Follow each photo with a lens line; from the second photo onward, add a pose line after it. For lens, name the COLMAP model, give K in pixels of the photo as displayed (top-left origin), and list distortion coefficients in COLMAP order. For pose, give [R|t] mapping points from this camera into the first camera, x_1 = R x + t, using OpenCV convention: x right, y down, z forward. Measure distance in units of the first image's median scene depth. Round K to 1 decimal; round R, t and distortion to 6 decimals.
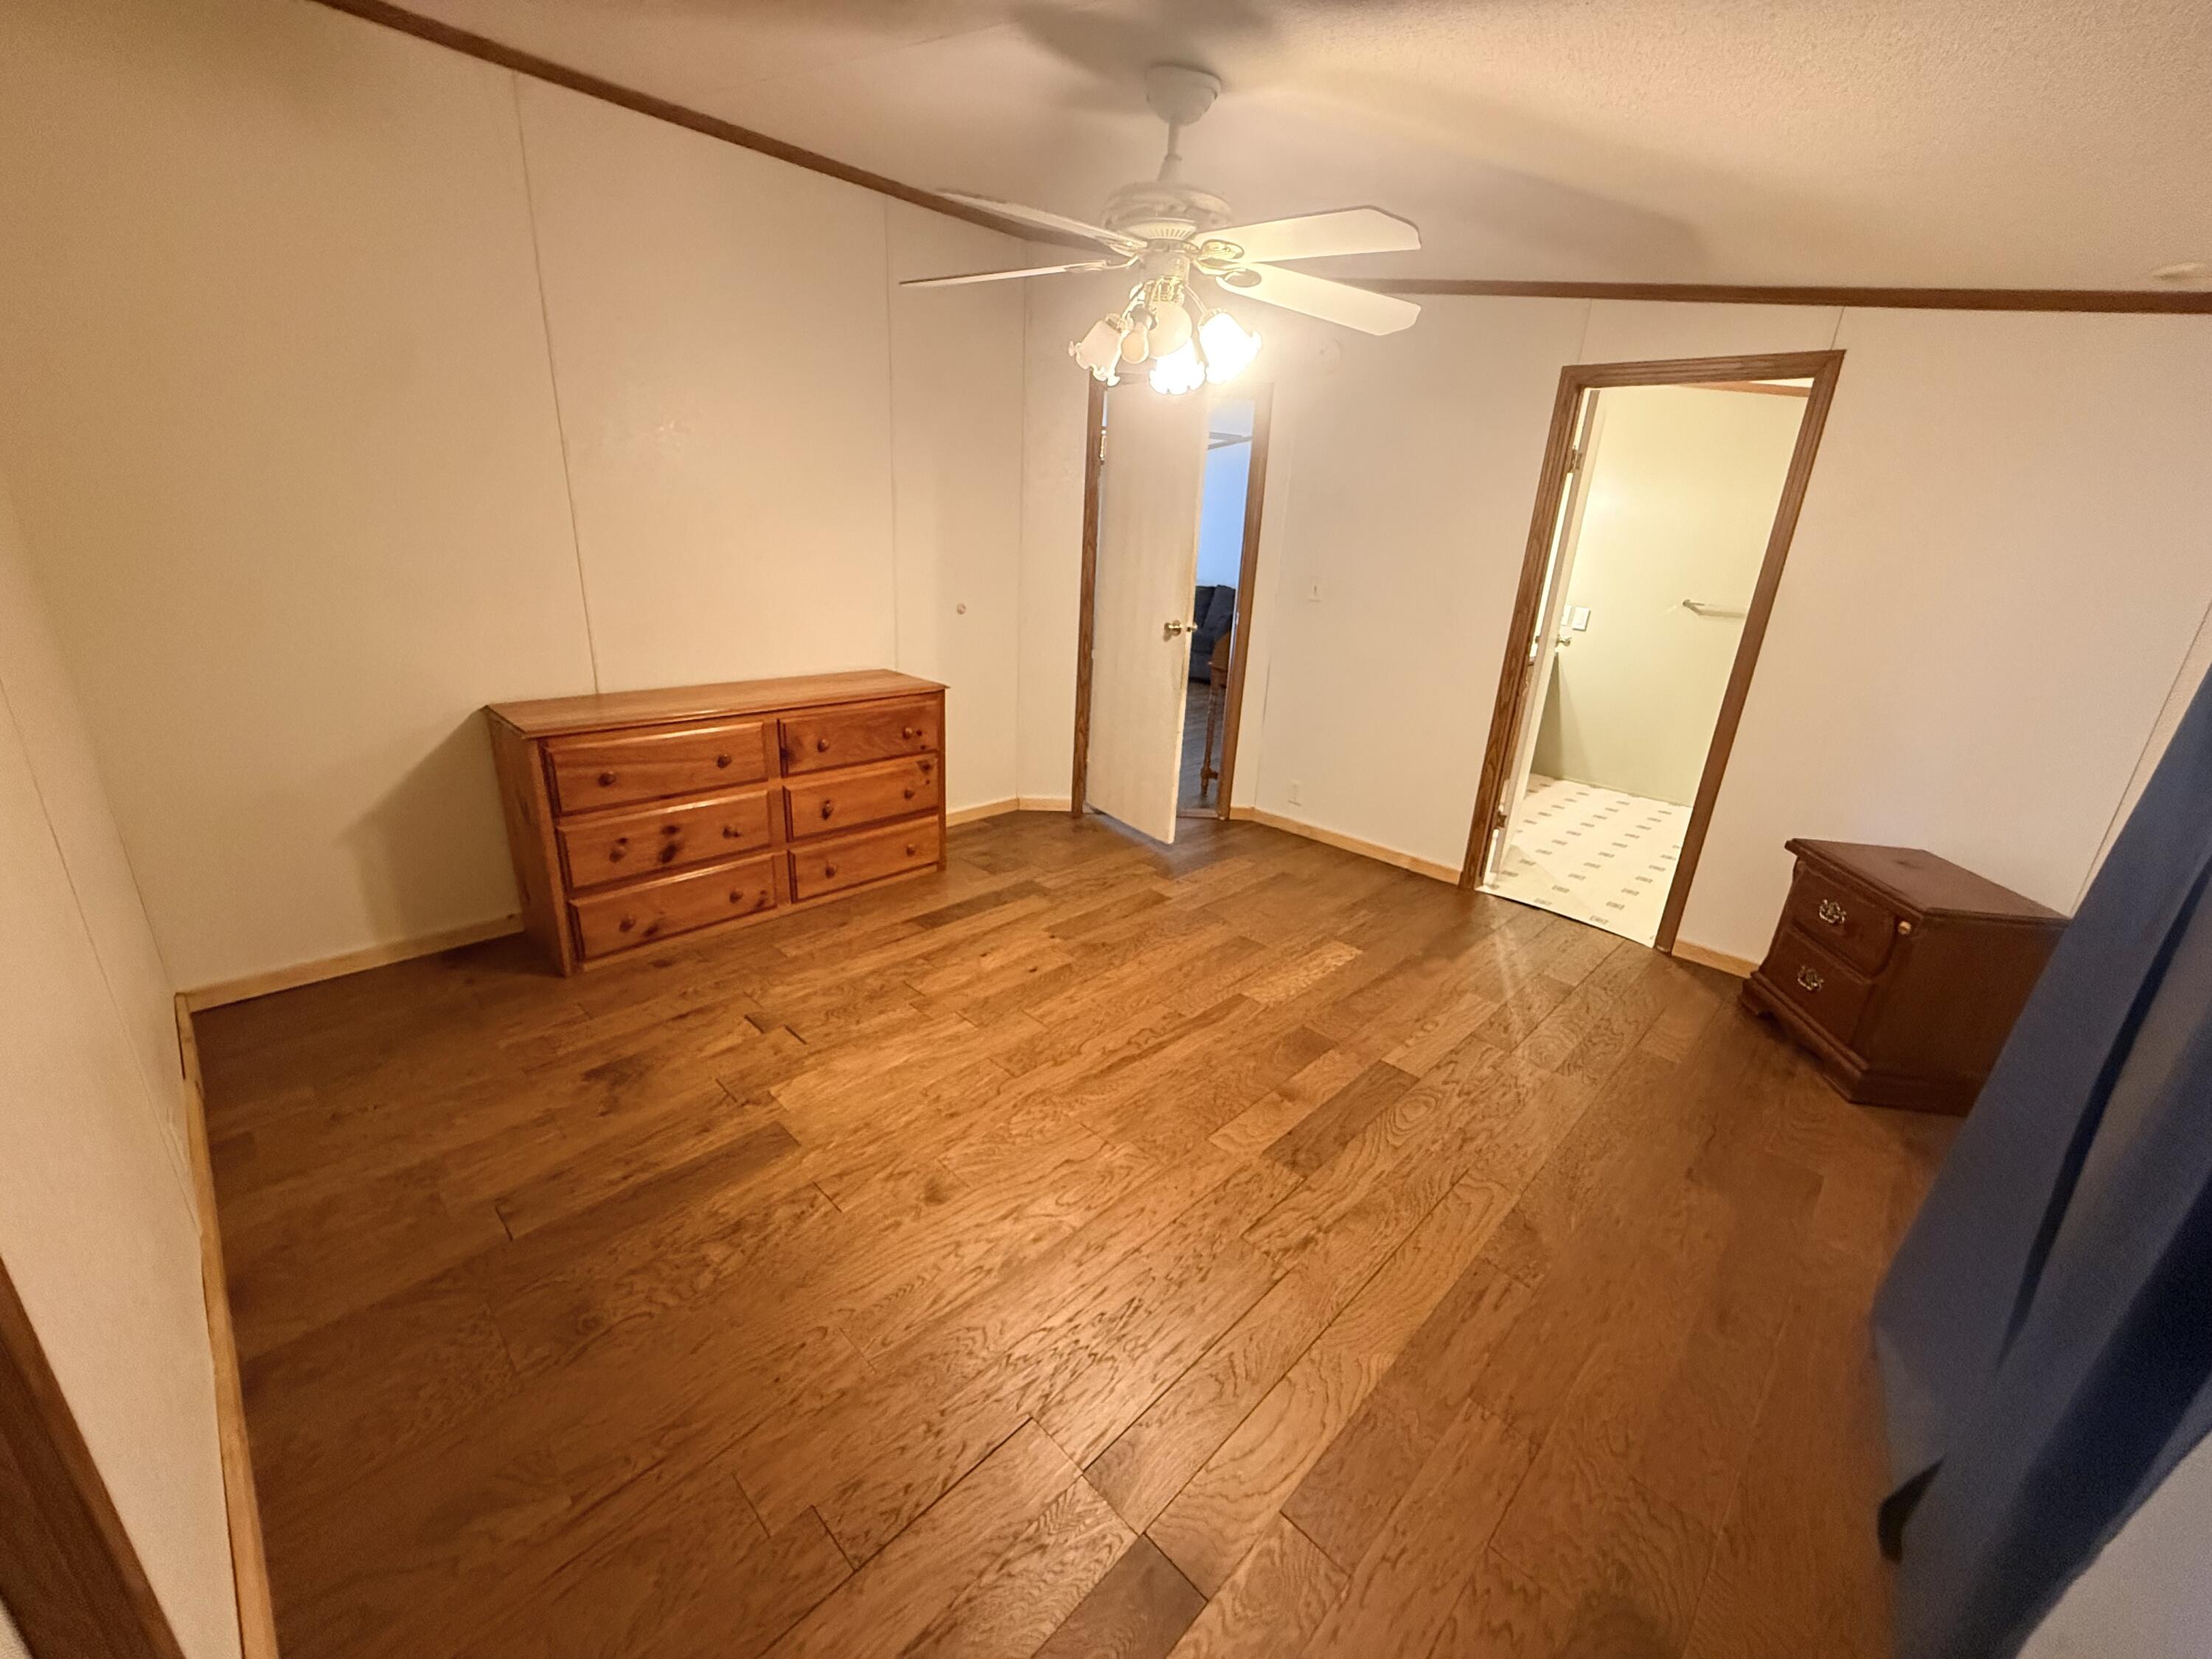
lens RADIAL K [[879.5, 0, 1105.6], [0, 879.5, 831.7], [0, 0, 1]] dist [0.003262, 0.000579]
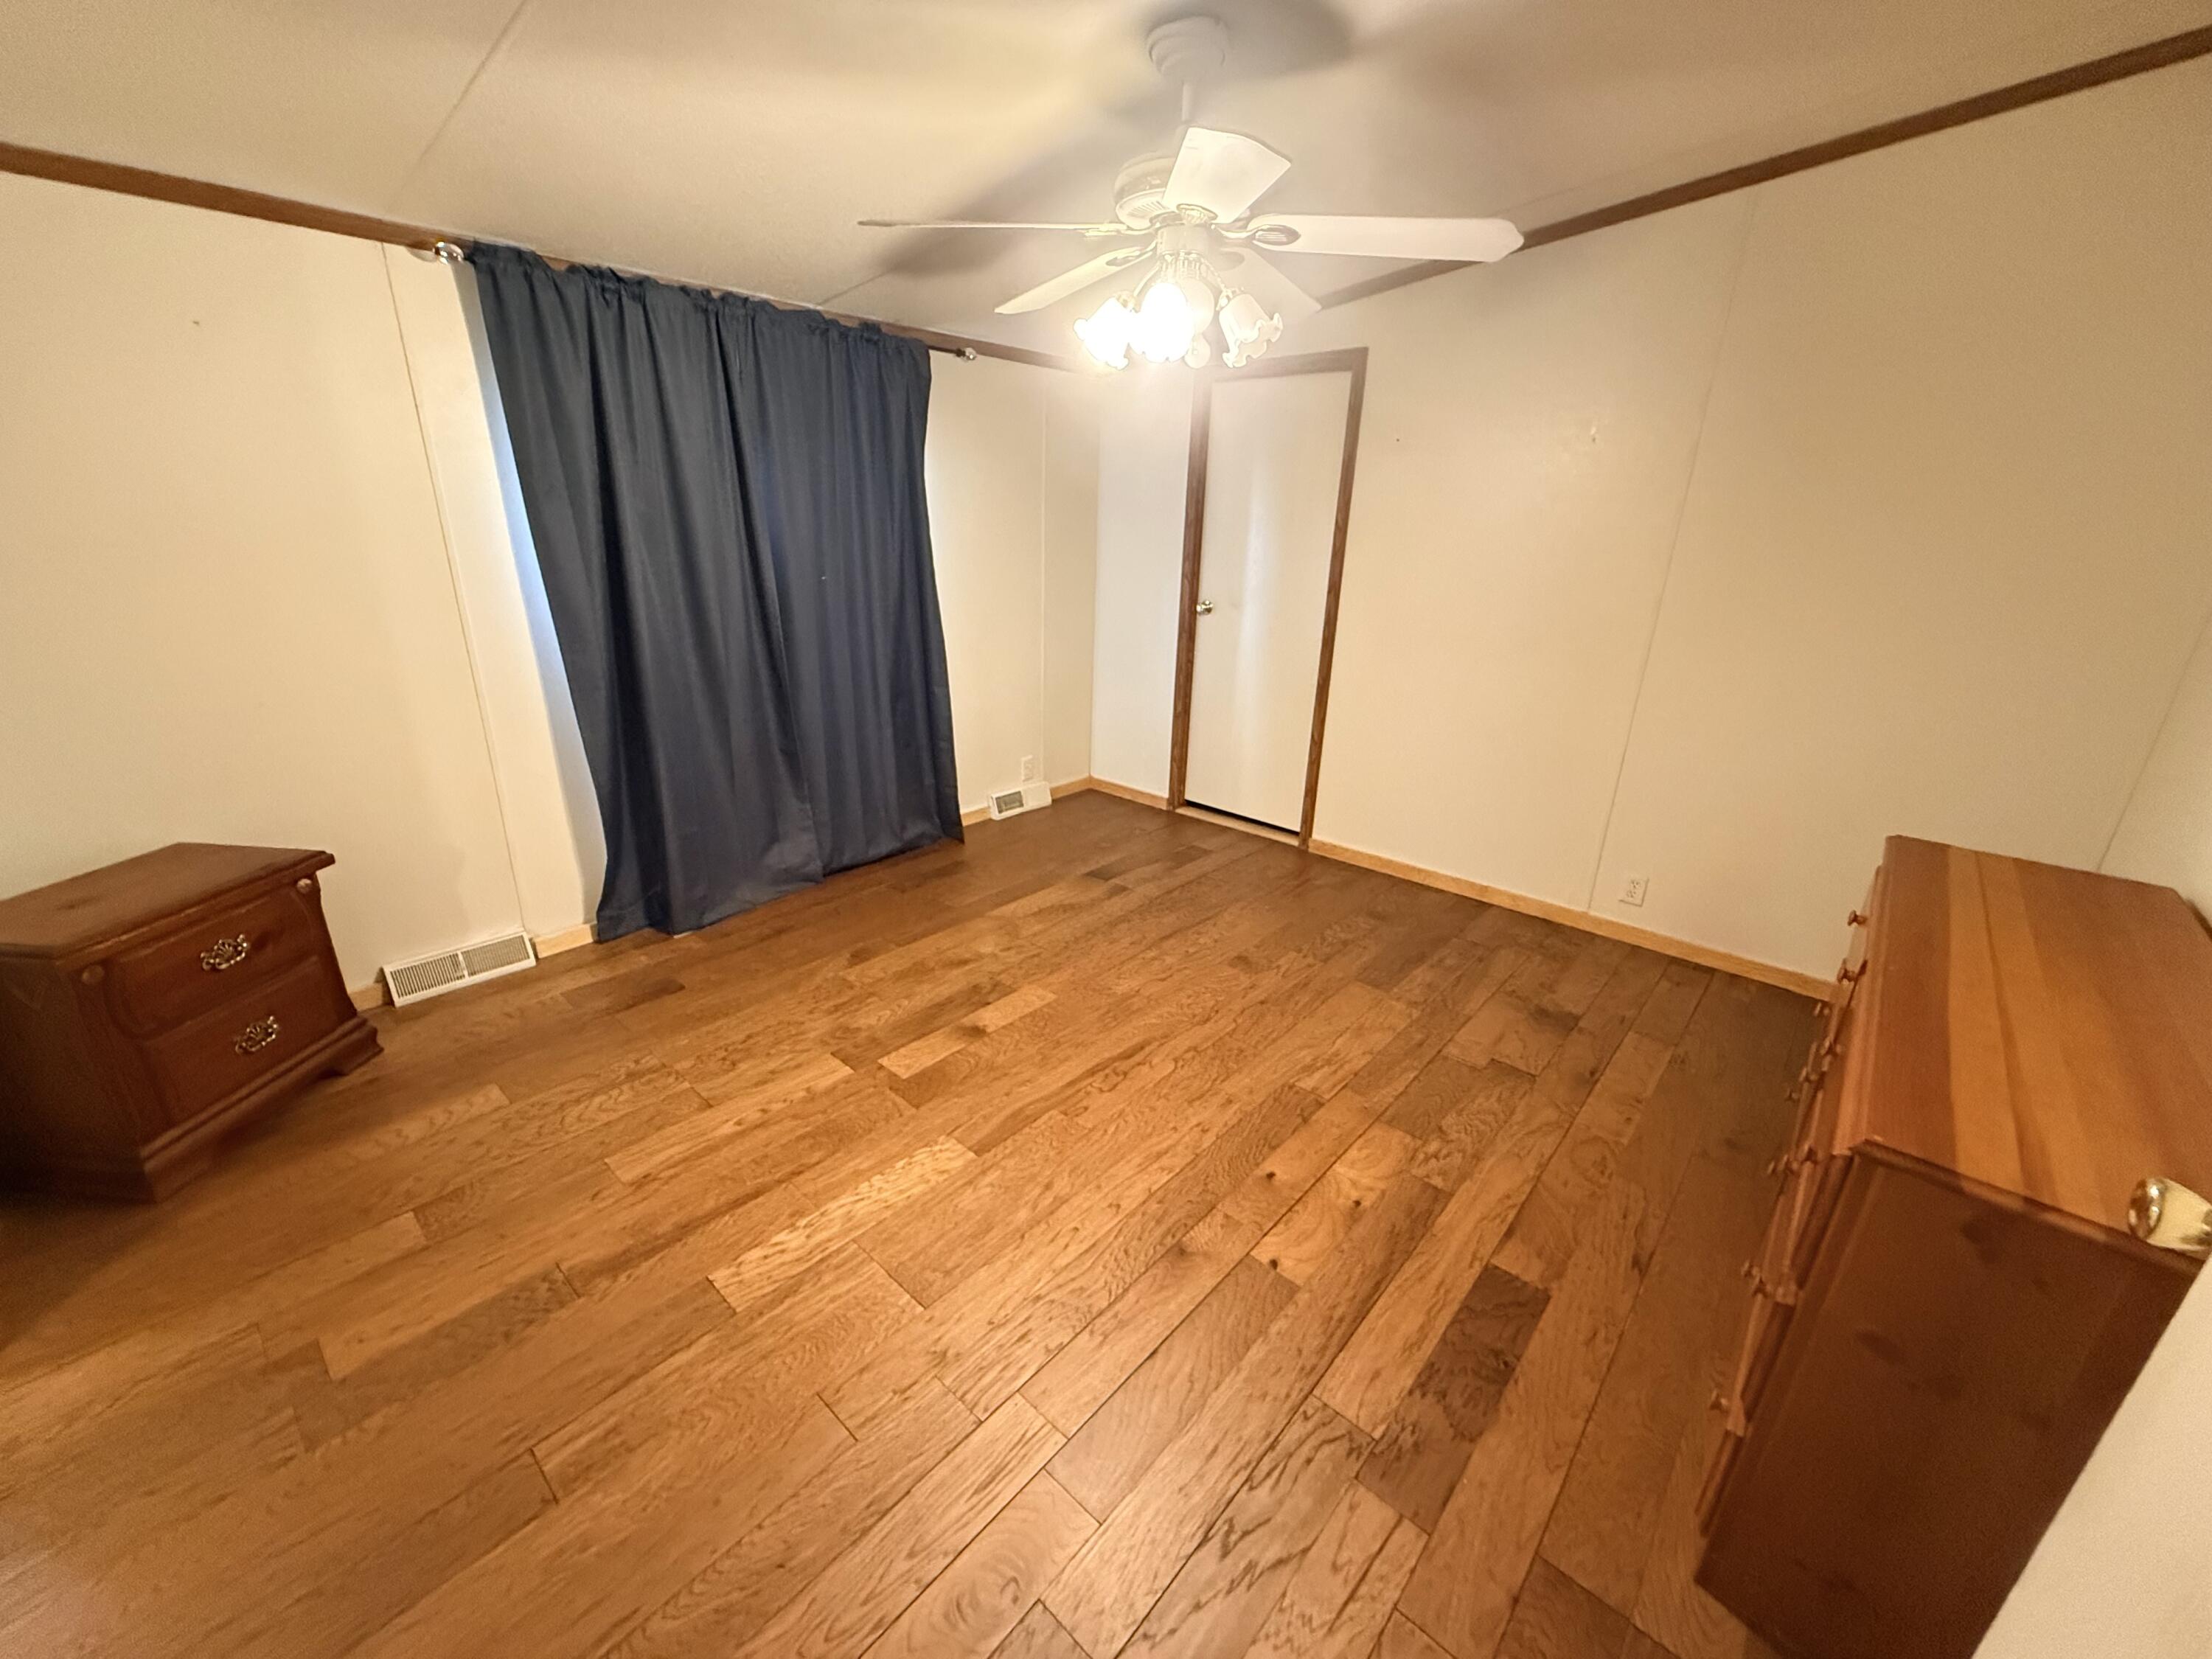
lens RADIAL K [[879.5, 0, 1103.9], [0, 879.5, 829.8], [0, 0, 1]] dist [0.003262, 0.000579]
pose [[-0.995929, -0.058512, -0.068567, 0.133980], [-0.088800, 0.767529, 0.634834, -0.573581], [0.015482, 0.638338, -0.769600, 1.621973]]
